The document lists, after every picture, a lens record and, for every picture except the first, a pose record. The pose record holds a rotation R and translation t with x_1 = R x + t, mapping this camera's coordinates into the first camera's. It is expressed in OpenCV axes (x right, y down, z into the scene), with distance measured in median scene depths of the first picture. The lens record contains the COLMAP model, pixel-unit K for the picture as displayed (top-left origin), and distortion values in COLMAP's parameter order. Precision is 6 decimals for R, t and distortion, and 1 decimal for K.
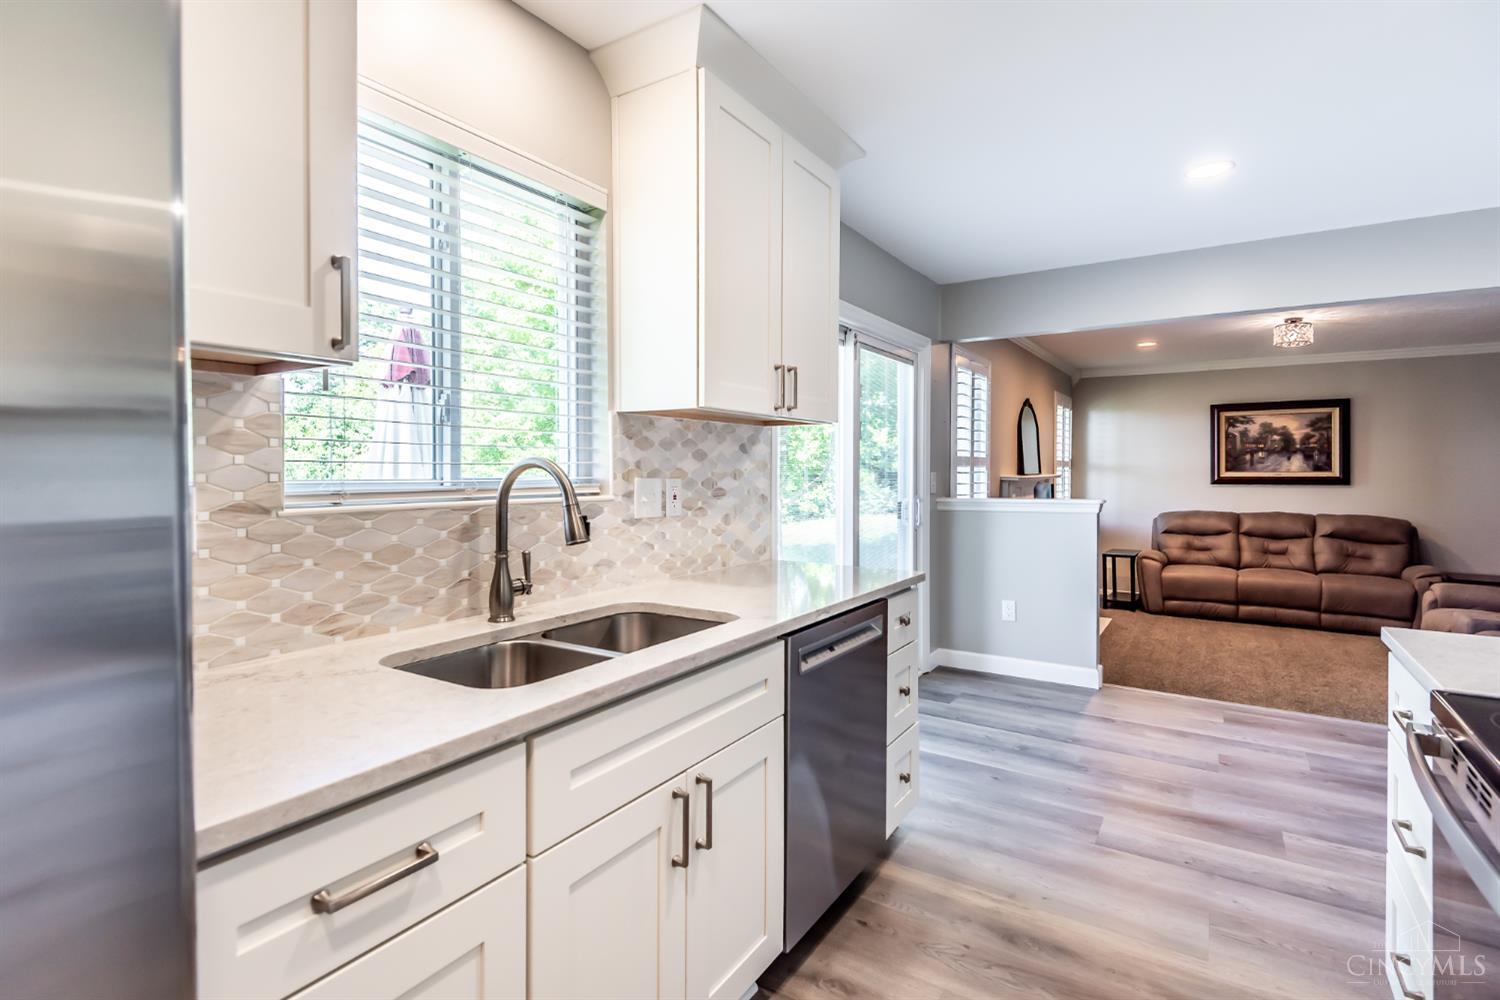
lens RADIAL K [[715.8, 0, 773.9], [0, 715.8, 474.8], [0, 0, 1]] dist [-0.000483, -0.000363]
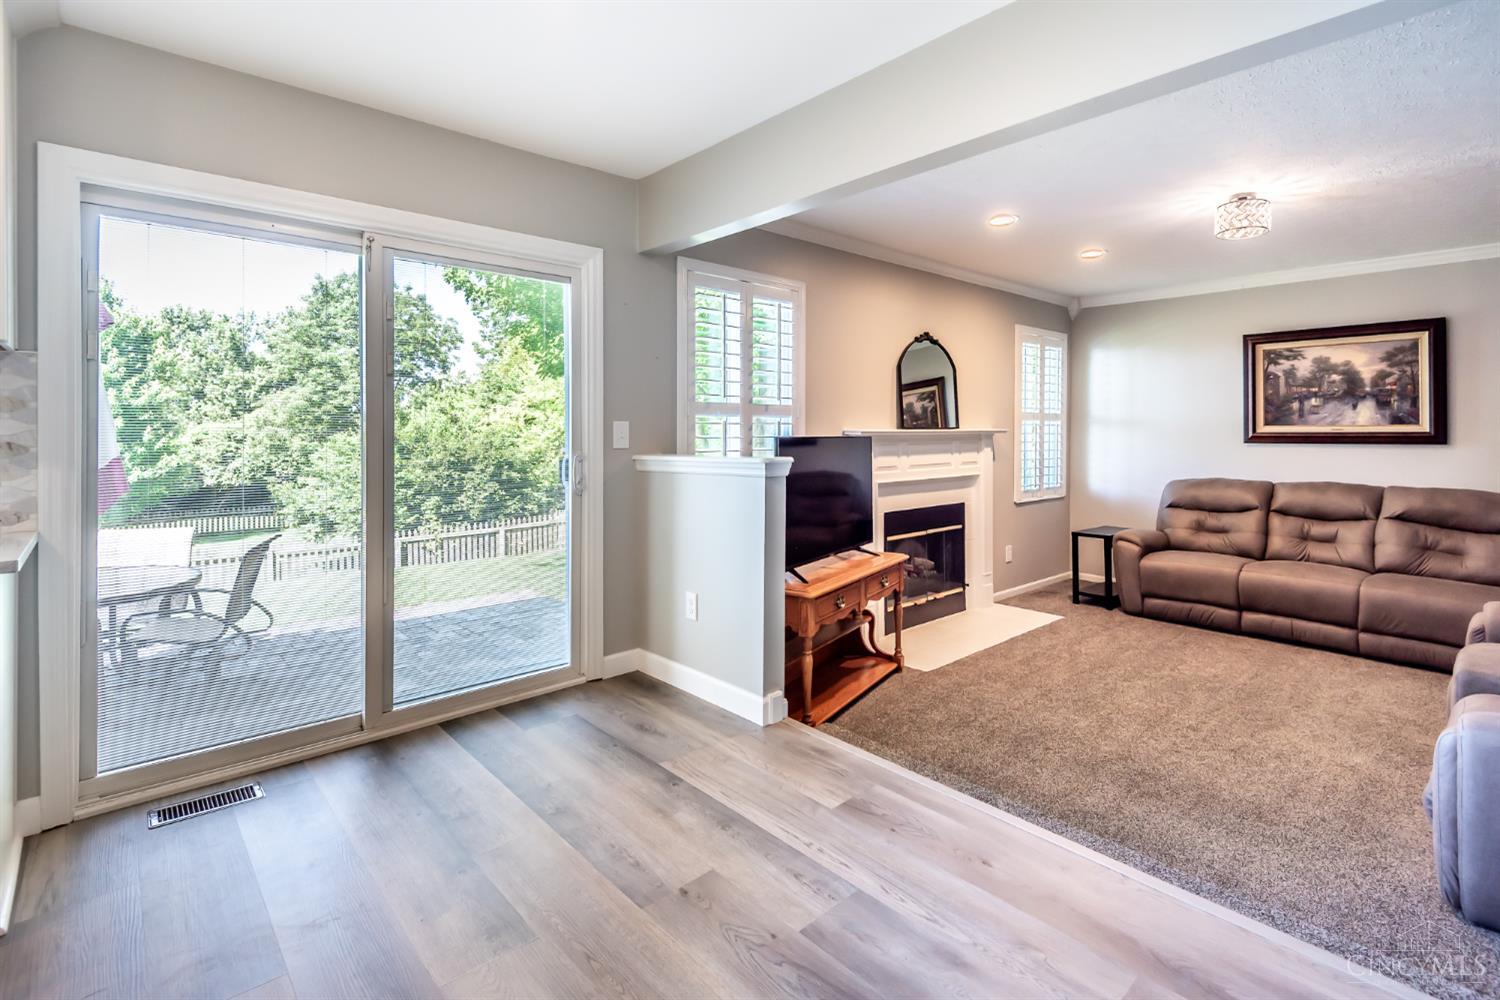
lens RADIAL K [[714.4, 0, 773.7], [0, 714.4, 429.4], [0, 0, 1]] dist [0.002908, -0.000630]
pose [[0.967617, 0.000075, -0.252425, 0.352279], [-0.002085, 0.999968, -0.007697, 0.006505], [0.252416, 0.007974, 0.967586, 0.176390]]
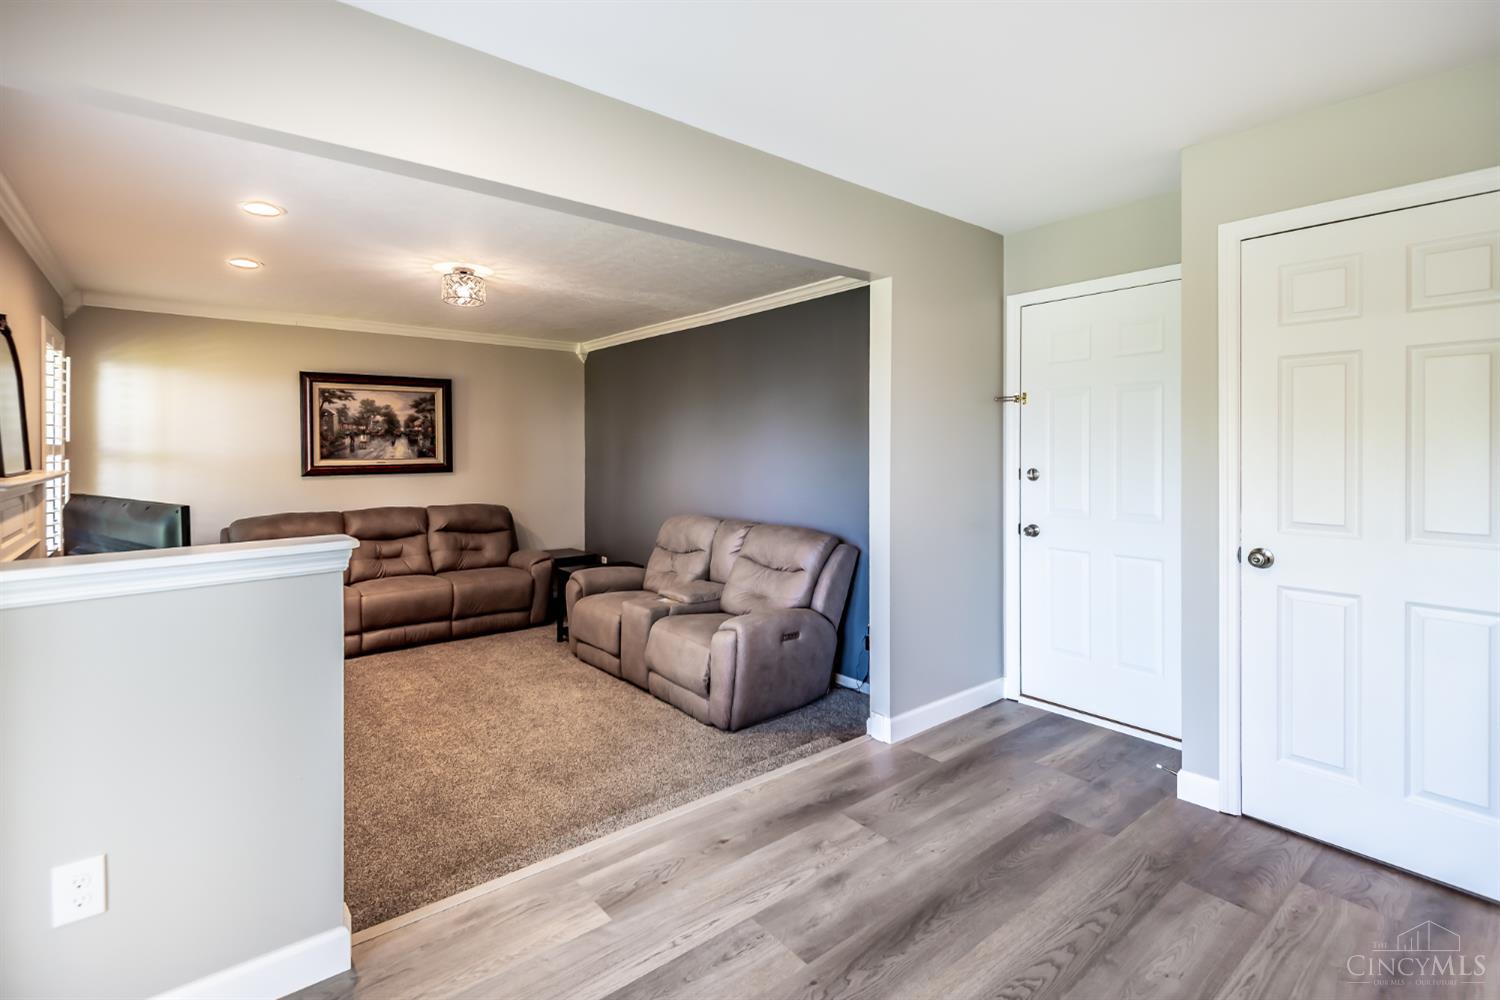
lens RADIAL K [[686.3, 0, 749.5], [0, 686.3, 452.3], [0, 0, 1]] dist [0.000468, -0.000286]
pose [[0.313269, -0.006779, 0.949640, 0.073985], [0.011776, 0.999925, 0.003253, -0.009852], [-0.949591, 0.010164, 0.313326, 0.345743]]
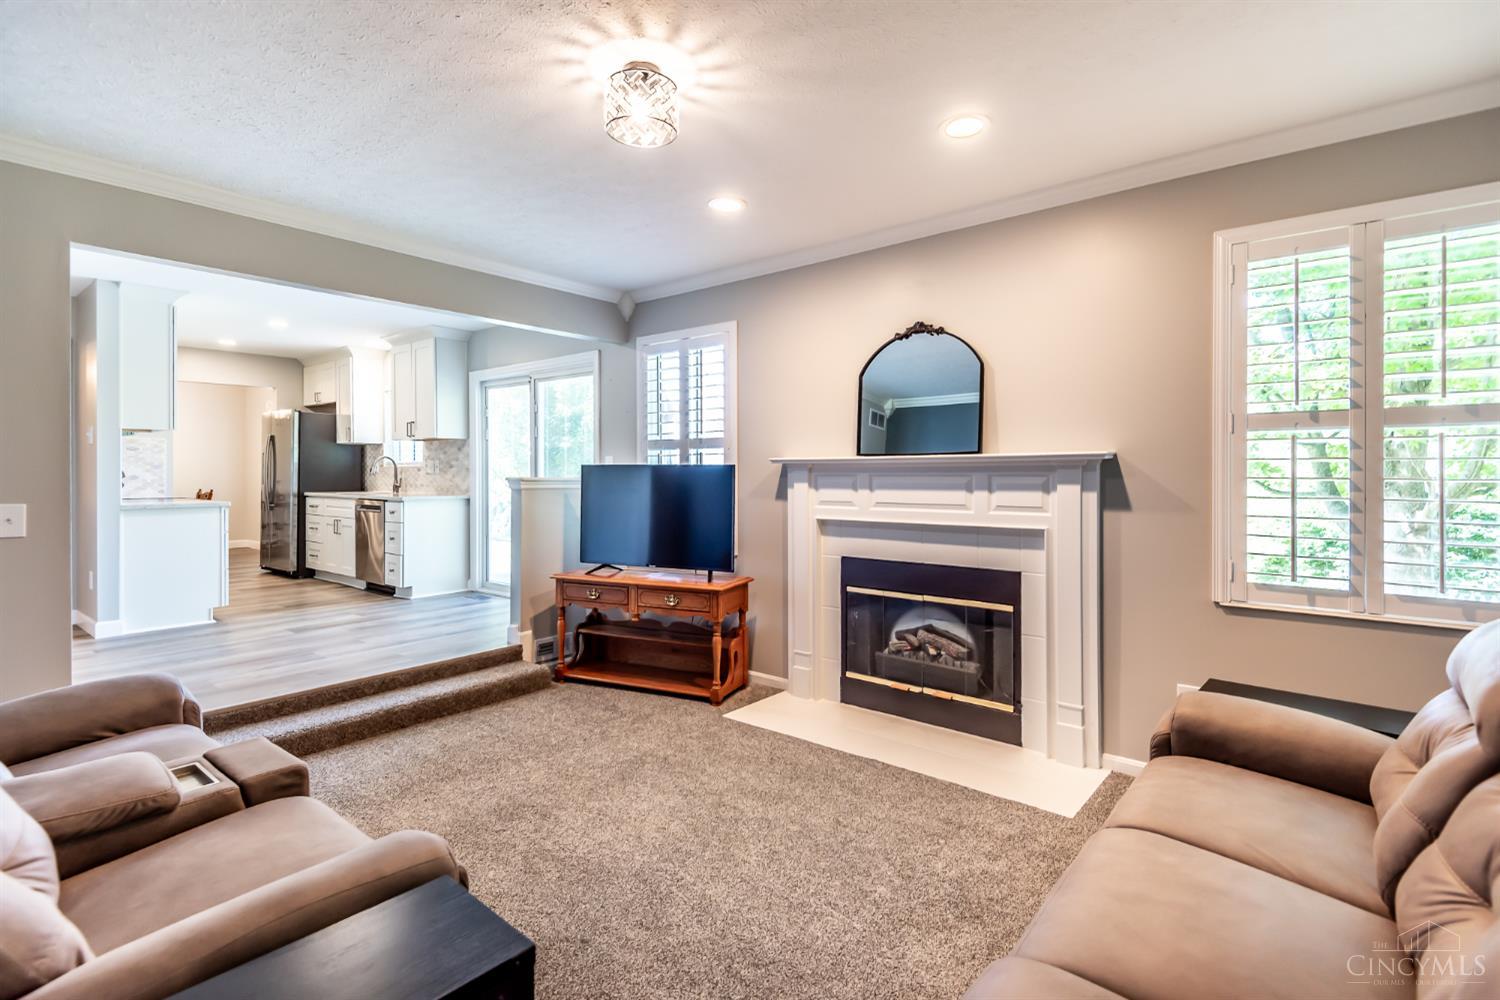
lens RADIAL K [[716.2, 0, 744.5], [0, 716.2, 470.6], [0, 0, 1]] dist [-0.001857, -0.000536]
pose [[-0.132696, -0.005451, -0.991142, 0.861145], [-0.009951, 0.999942, -0.004167, 0.014756], [0.991107, 0.009310, -0.132742, 0.858230]]
